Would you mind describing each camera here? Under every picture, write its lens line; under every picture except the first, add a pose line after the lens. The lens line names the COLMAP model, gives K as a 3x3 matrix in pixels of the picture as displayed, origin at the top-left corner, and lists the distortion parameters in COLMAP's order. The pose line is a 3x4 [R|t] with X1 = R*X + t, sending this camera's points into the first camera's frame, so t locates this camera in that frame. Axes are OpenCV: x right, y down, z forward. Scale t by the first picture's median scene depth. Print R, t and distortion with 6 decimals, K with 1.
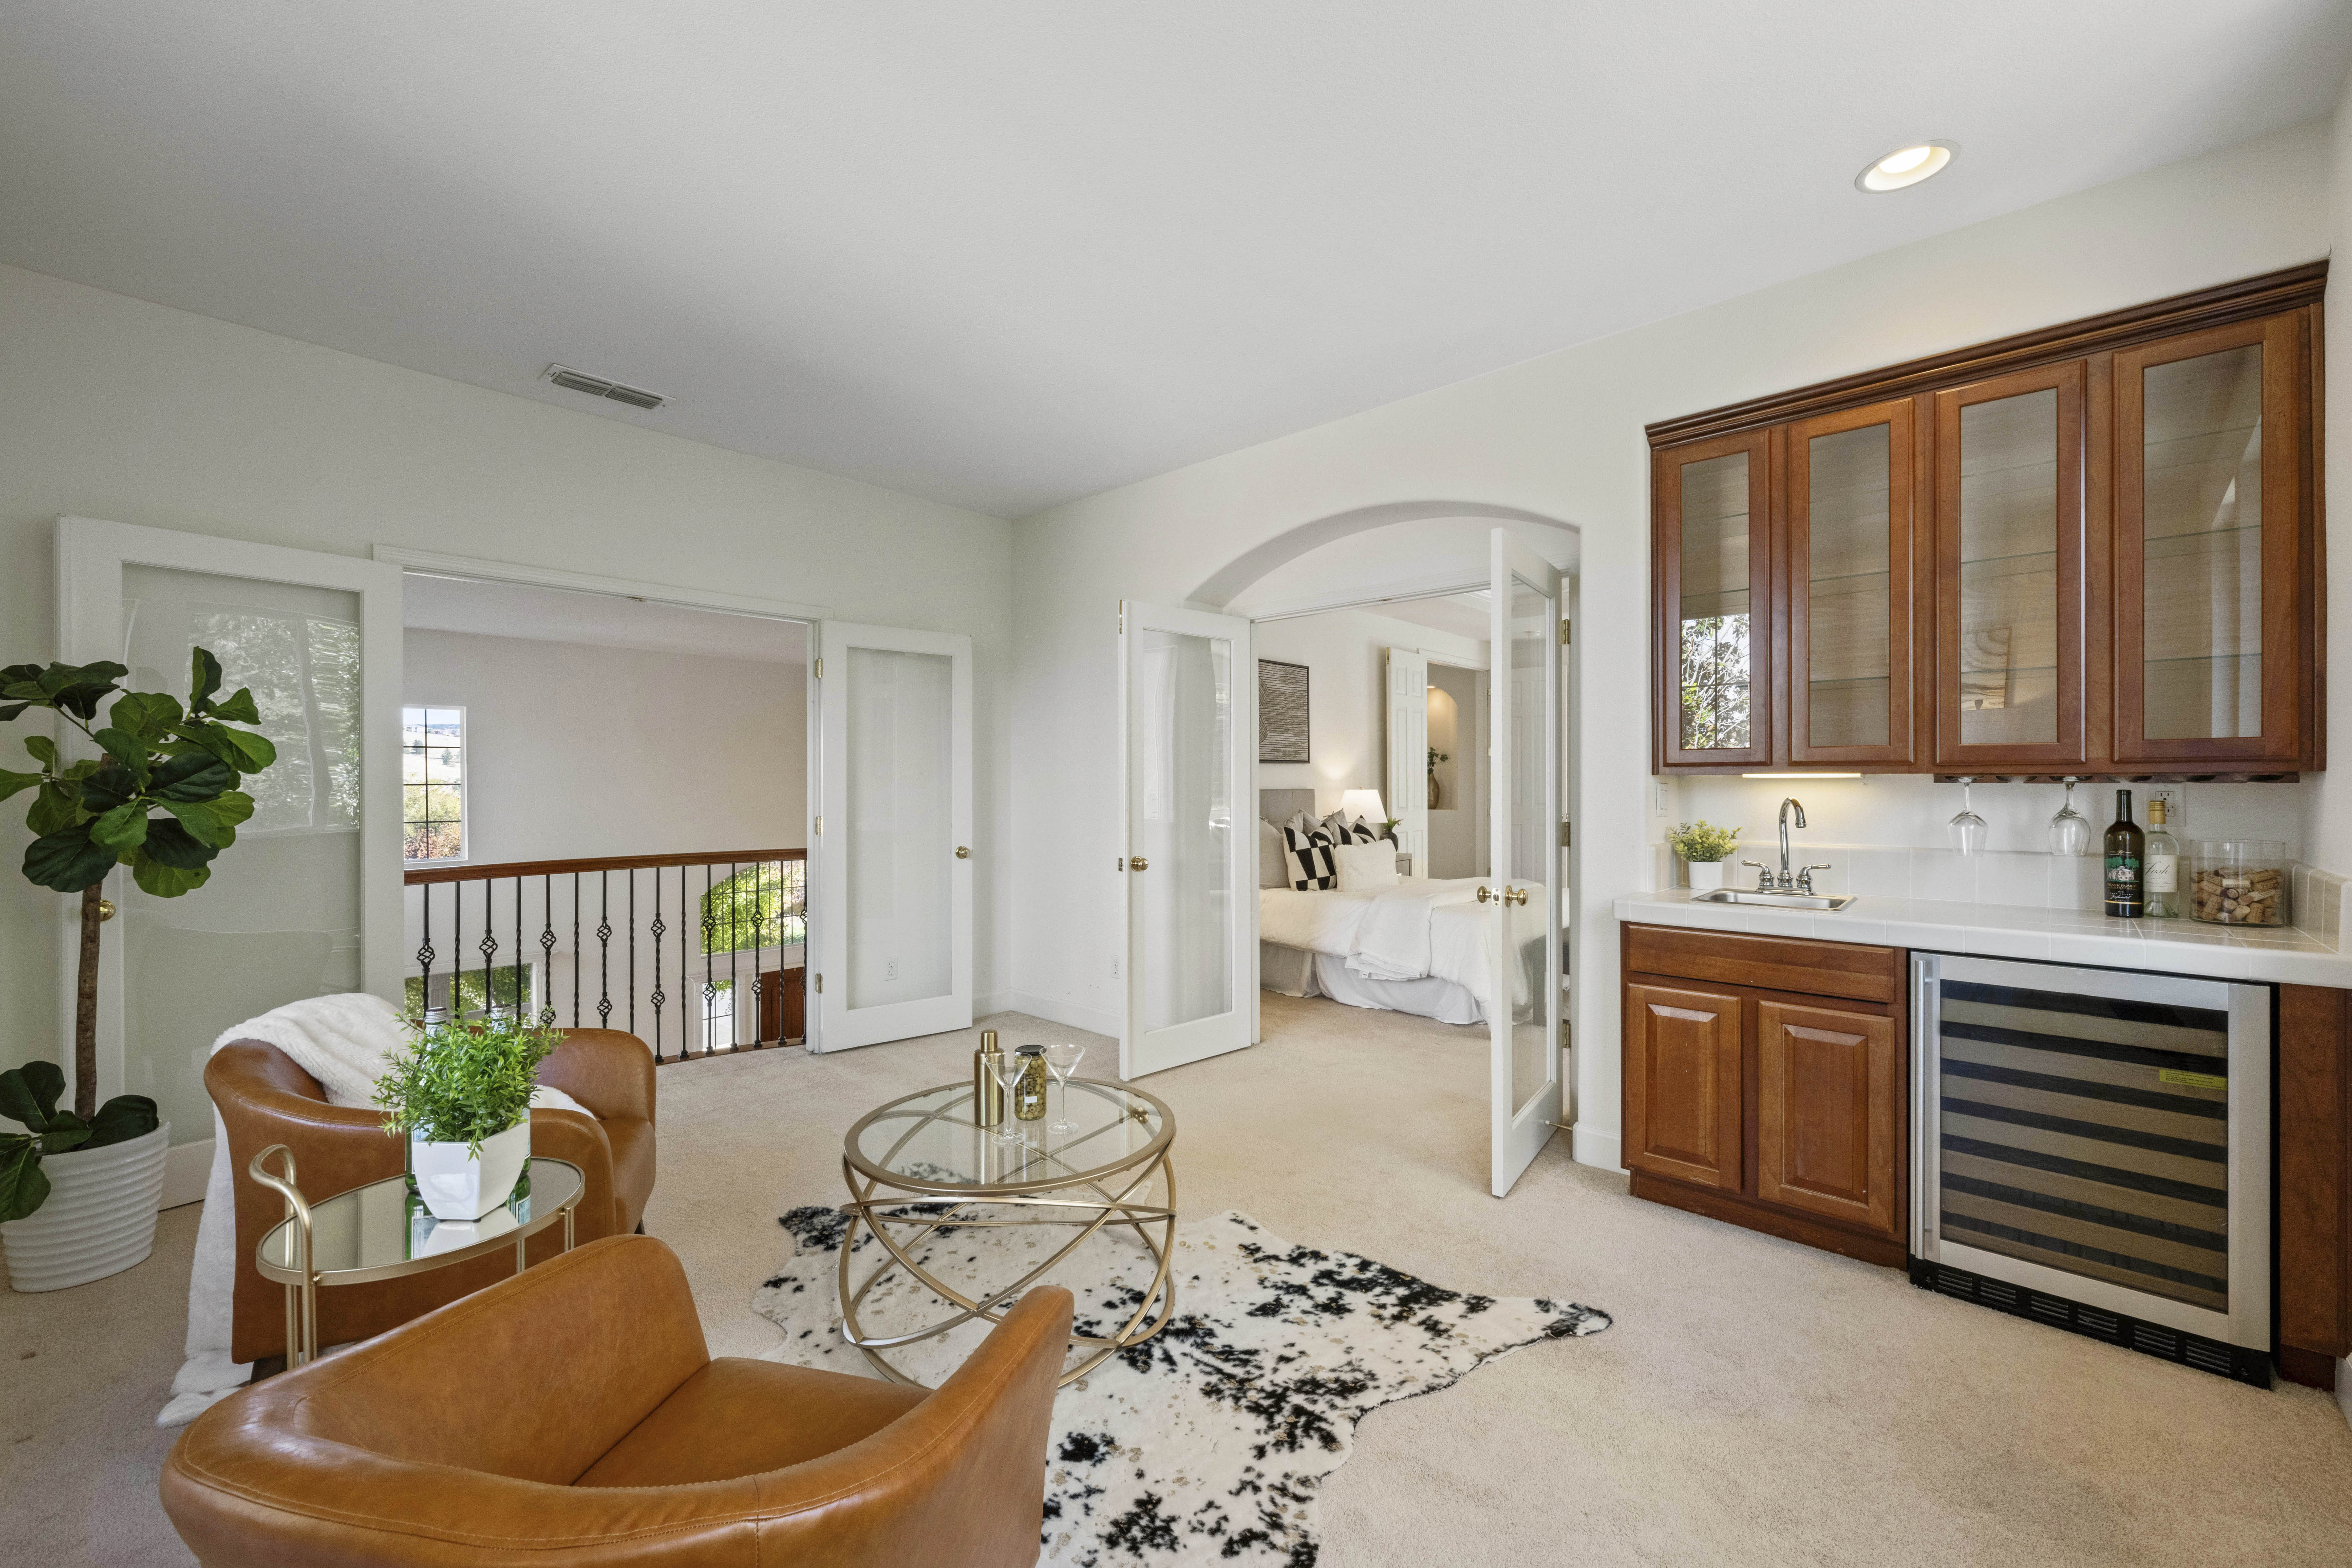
lens RADIAL K [[929.0, 0, 1191.8], [0, 929.0, 785.4], [0, 0, 1]] dist [-0.006288, -0.000202]
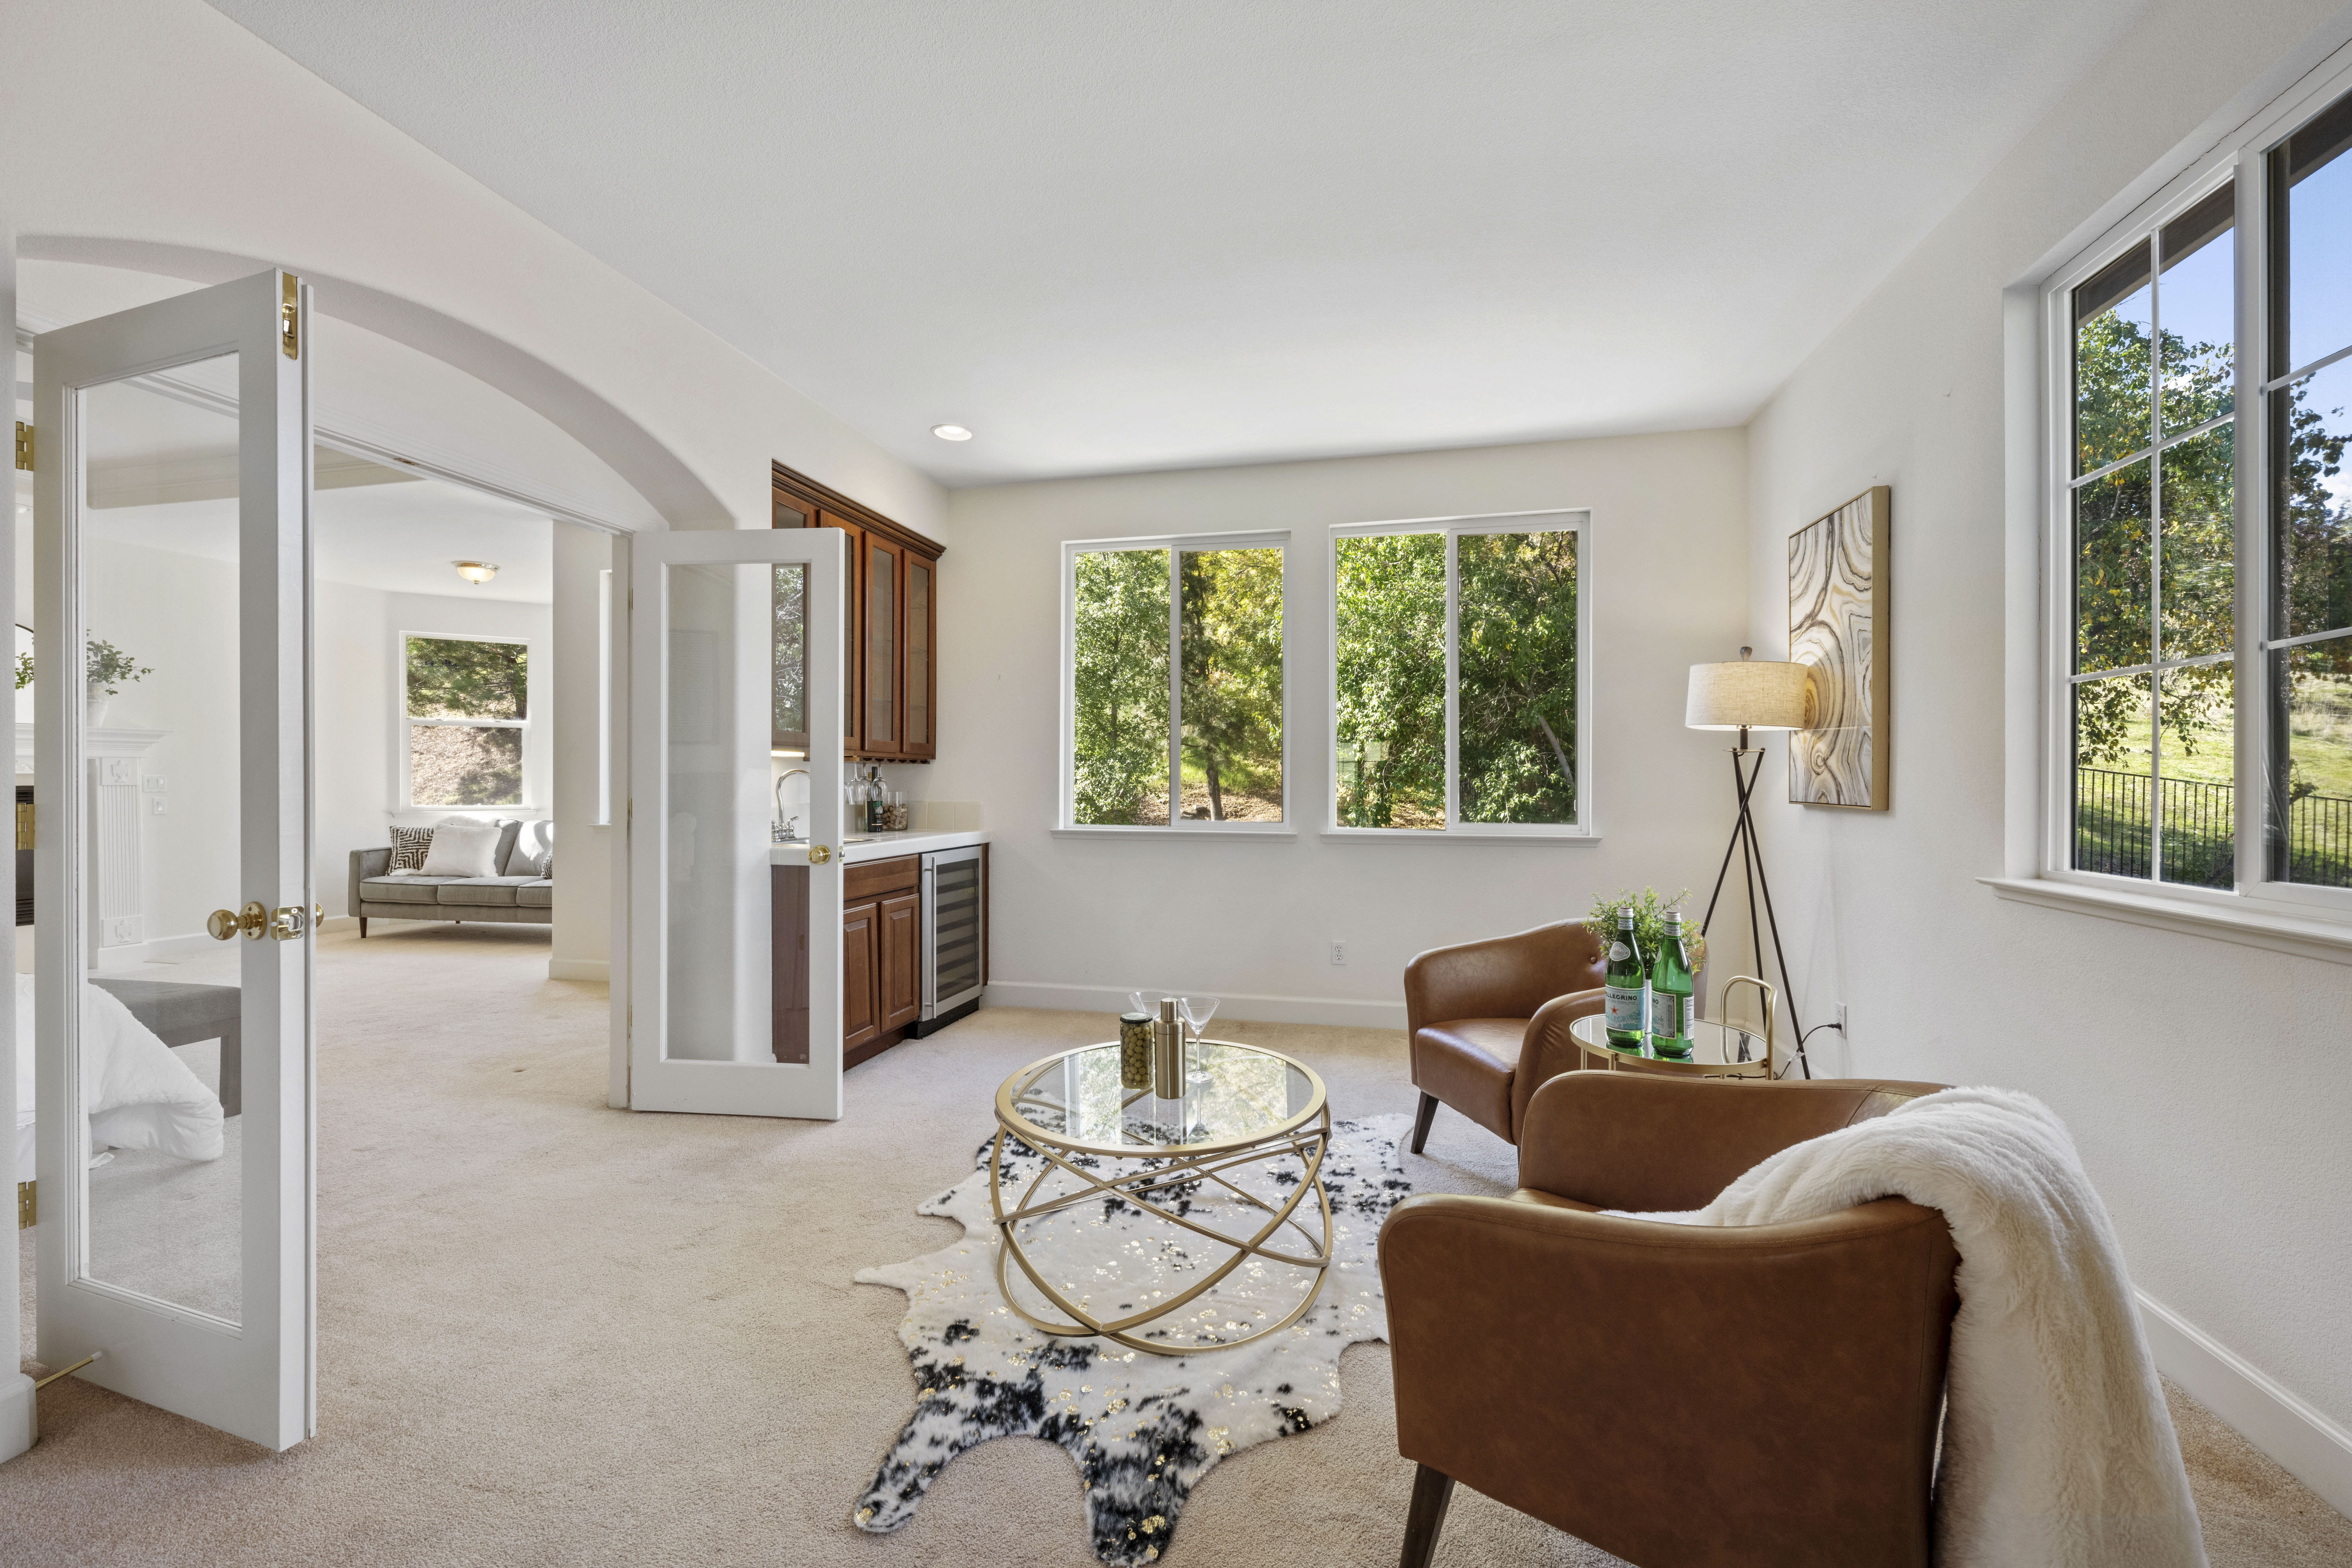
lens RADIAL K [[929.0, 0, 1192.7], [0, 929.0, 777.6], [0, 0, 1]] dist [-0.006288, -0.000202]
pose [[-0.501672, 0.006637, 0.865032, -1.114344], [0.001773, 0.999976, -0.006644, 0.046463], [-0.865056, -0.001799, -0.501672, 1.537003]]
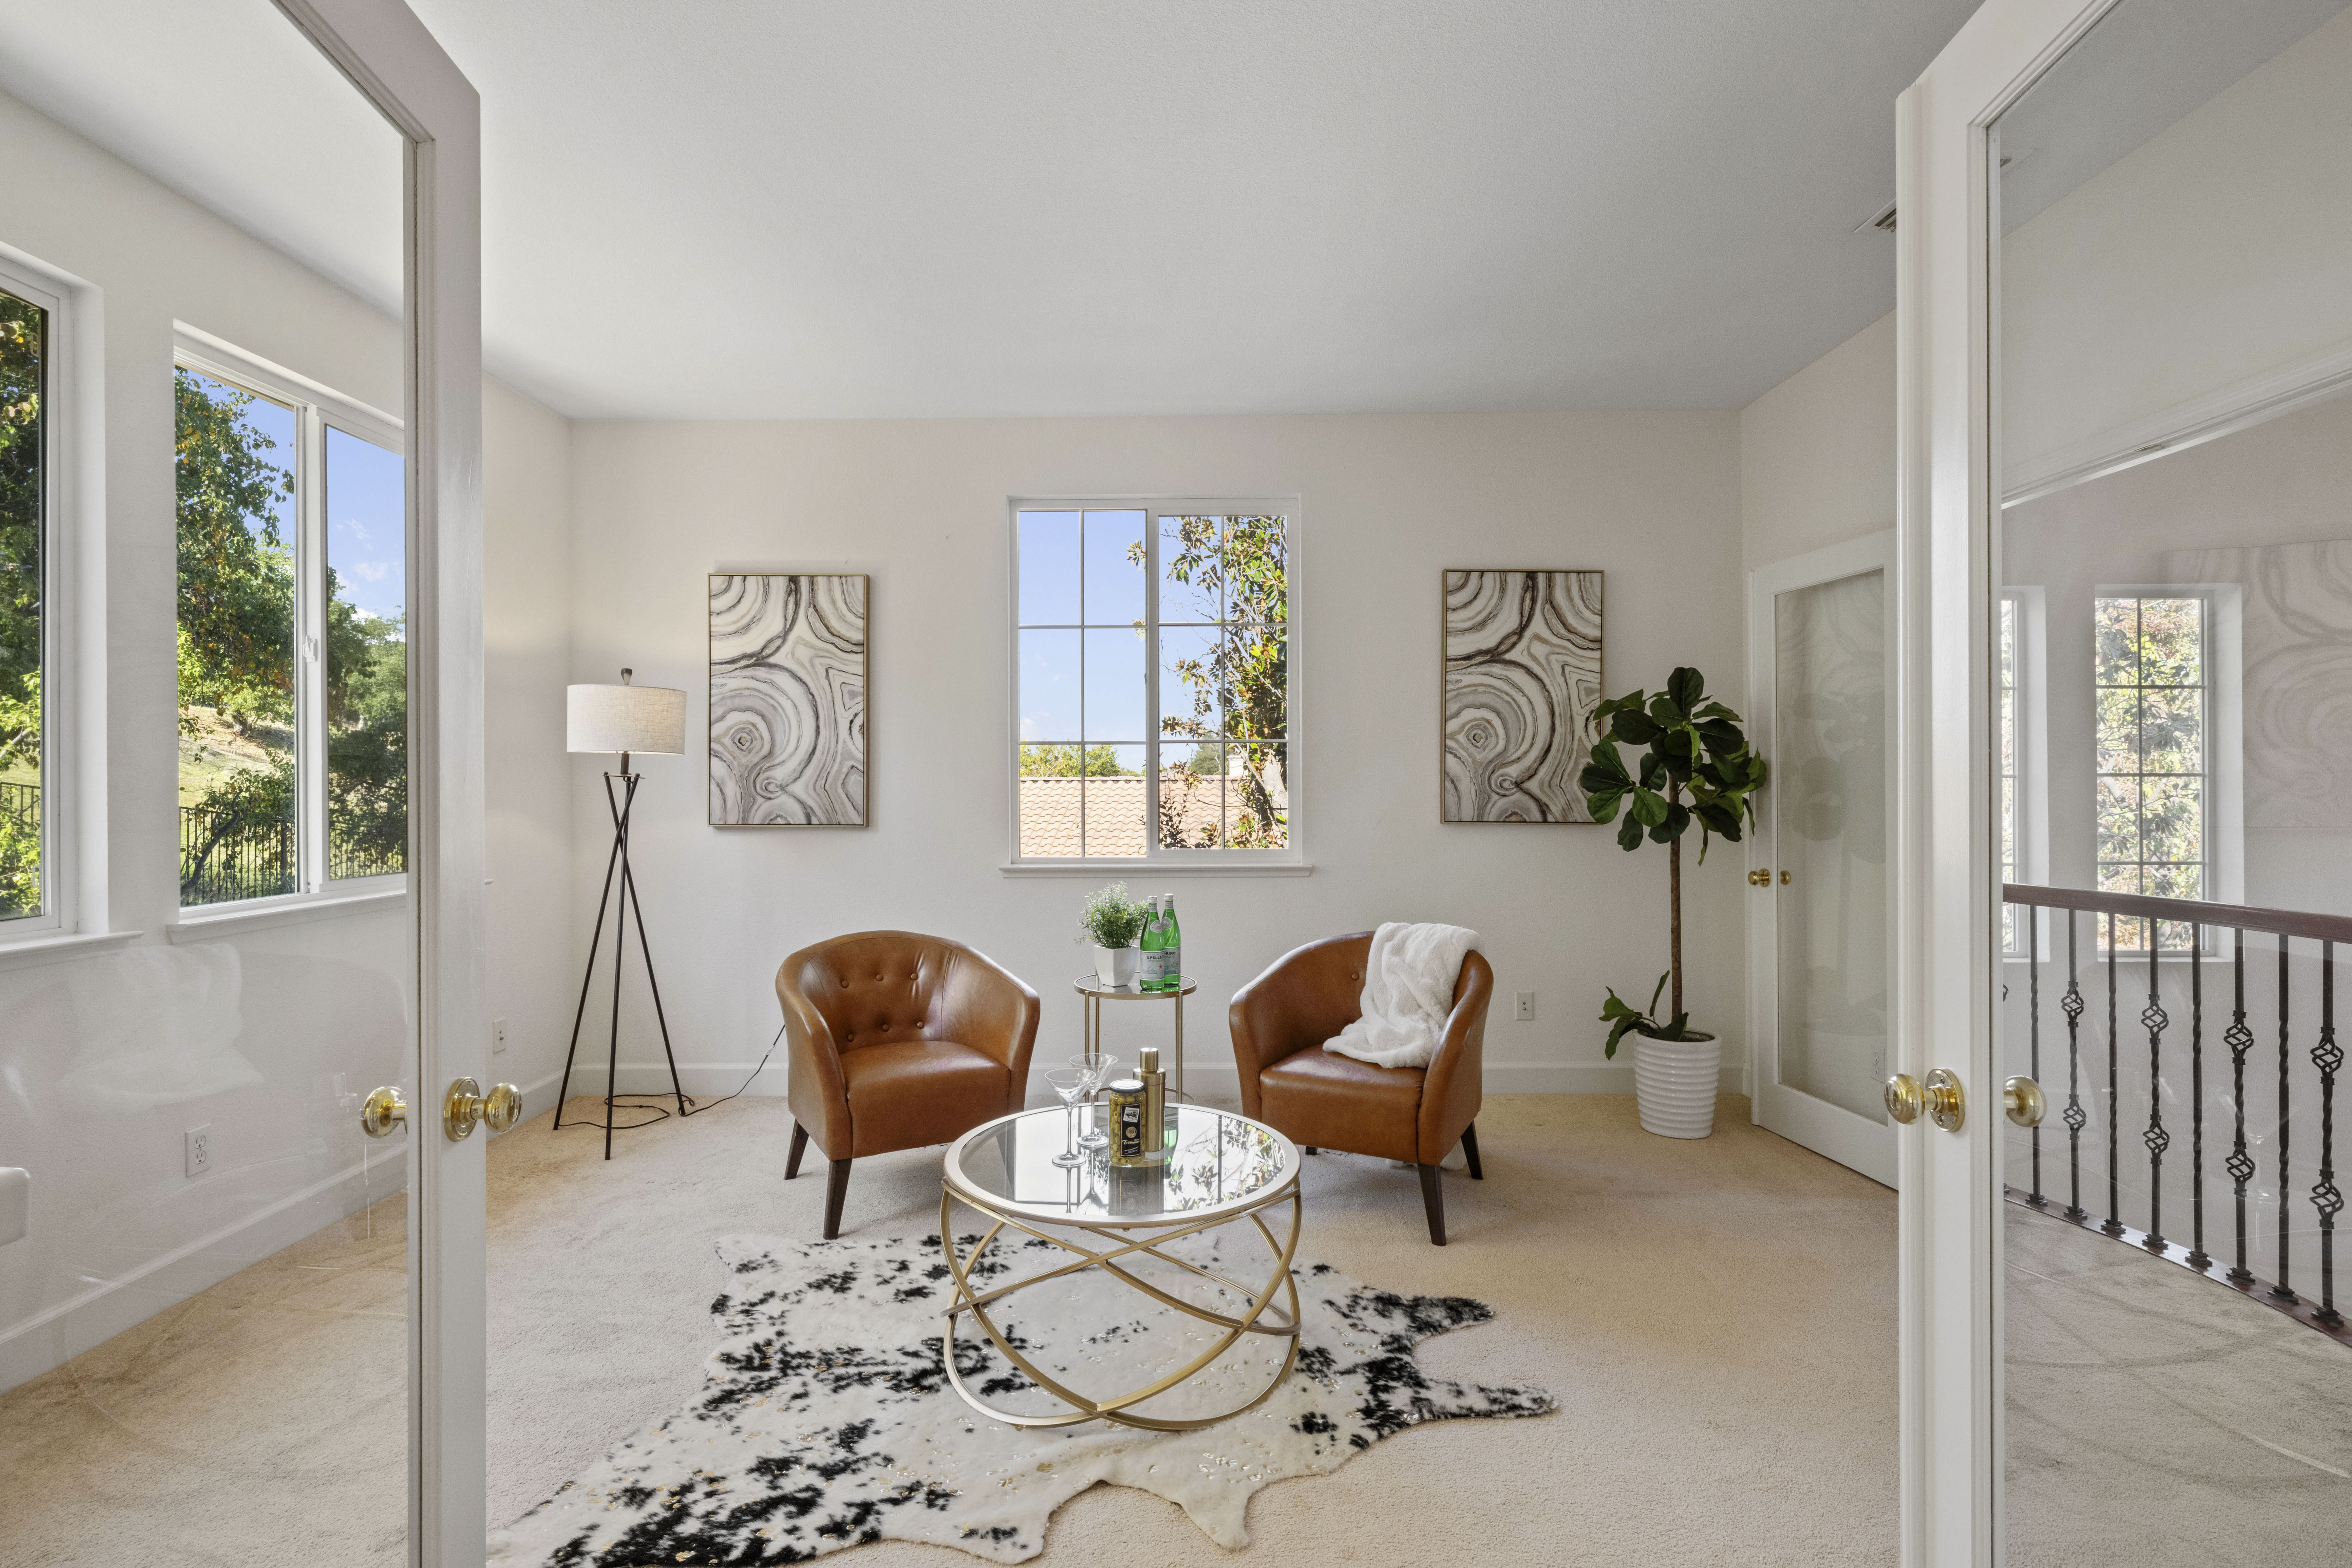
lens RADIAL K [[1135.0, 0, 1182.3], [0, 1135.0, 782.1], [0, 0, 1]] dist [-0.003186, 0.000096]
pose [[-0.743413, 0.008082, -0.668784, 0.535276], [0.004874, 0.999966, 0.006665, -0.010108], [0.668815, 0.001695, -0.743427, 1.959719]]
